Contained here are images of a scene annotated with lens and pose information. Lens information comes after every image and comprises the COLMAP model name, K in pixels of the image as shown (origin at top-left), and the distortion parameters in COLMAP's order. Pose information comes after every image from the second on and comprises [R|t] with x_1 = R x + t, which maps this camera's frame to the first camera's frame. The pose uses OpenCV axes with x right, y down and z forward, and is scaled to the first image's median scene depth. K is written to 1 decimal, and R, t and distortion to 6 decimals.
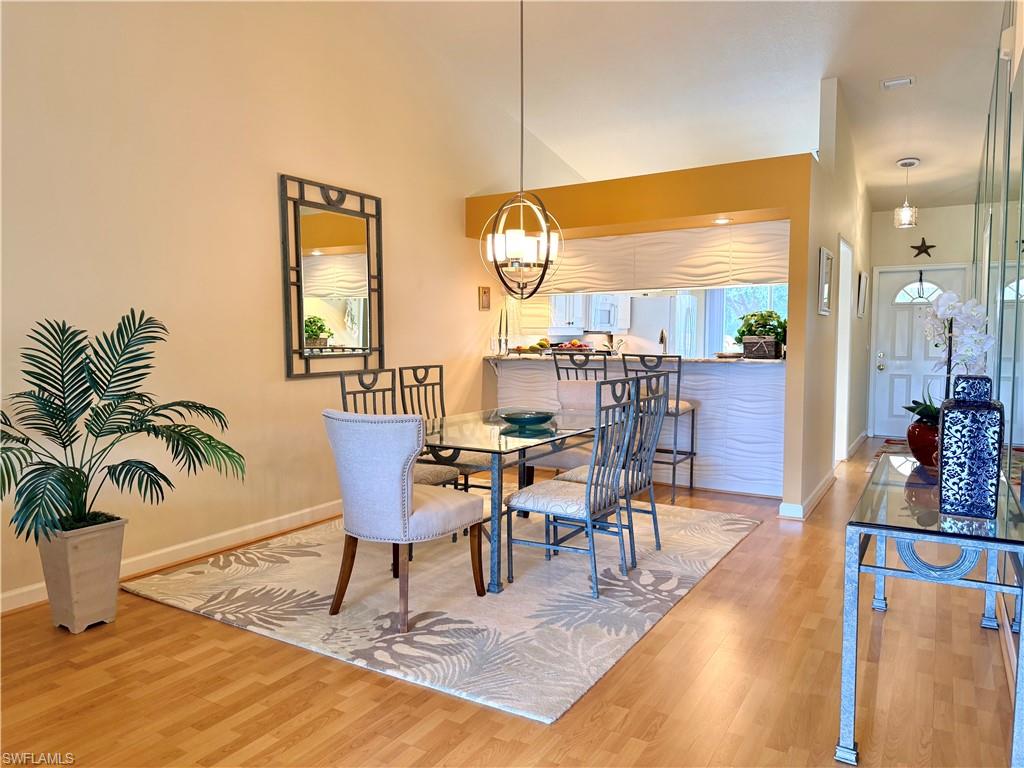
lens RADIAL K [[717.3, 0, 511.5], [0, 717.3, 386.5], [0, 0, 1]] dist [0.061059, -0.076146]
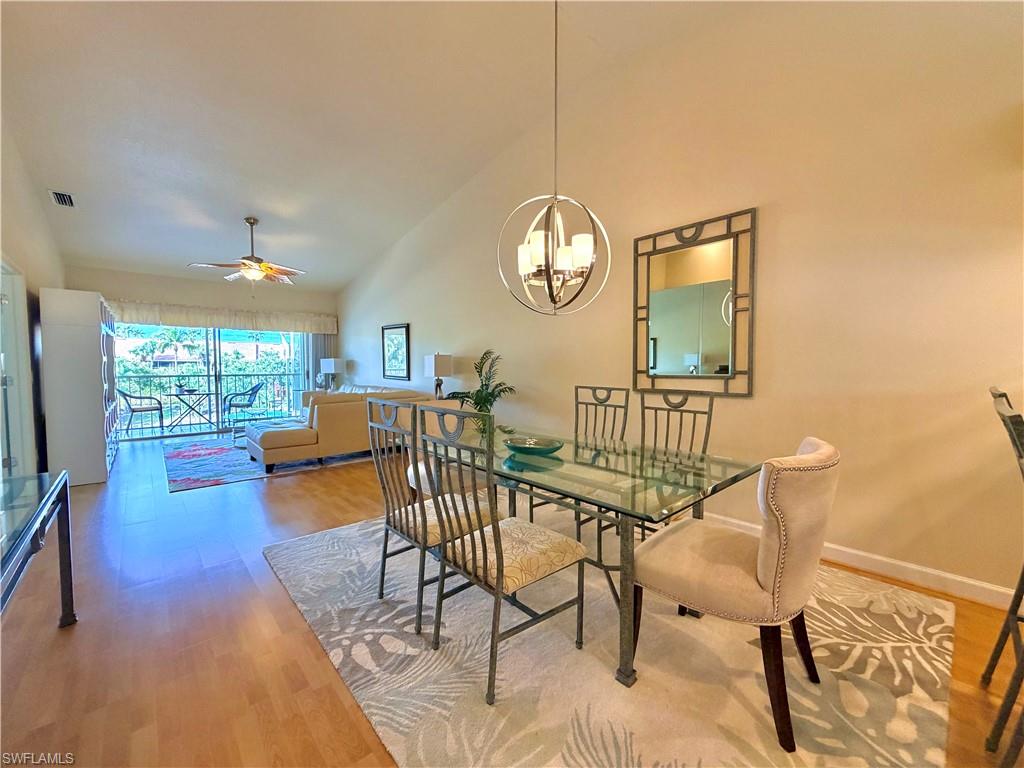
lens RADIAL K [[408.6, 0, 510.2], [0, 408.6, 379.6], [0, 0, 1]] dist [-0.000587, -0.000089]
pose [[-0.290561, 0.047160, -0.955693, 0.431106], [-0.060884, 0.995850, 0.067653, -0.062932], [0.954917, 0.077844, -0.286484, 0.902943]]
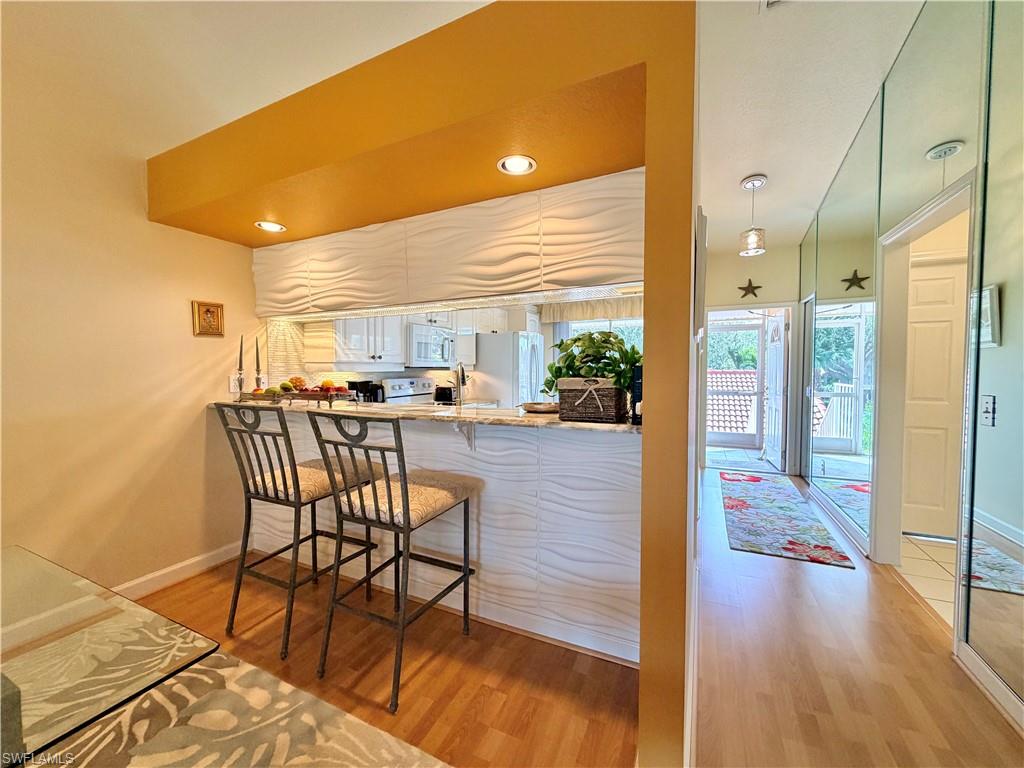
lens RADIAL K [[408.6, 0, 507.6], [0, 408.6, 381.1], [0, 0, 1]] dist [-0.000587, -0.000089]
pose [[0.994768, 0.003437, 0.102104, 0.272096], [0.001085, 0.999023, -0.044191, -0.057767], [-0.102156, 0.044071, 0.993792, 0.756409]]
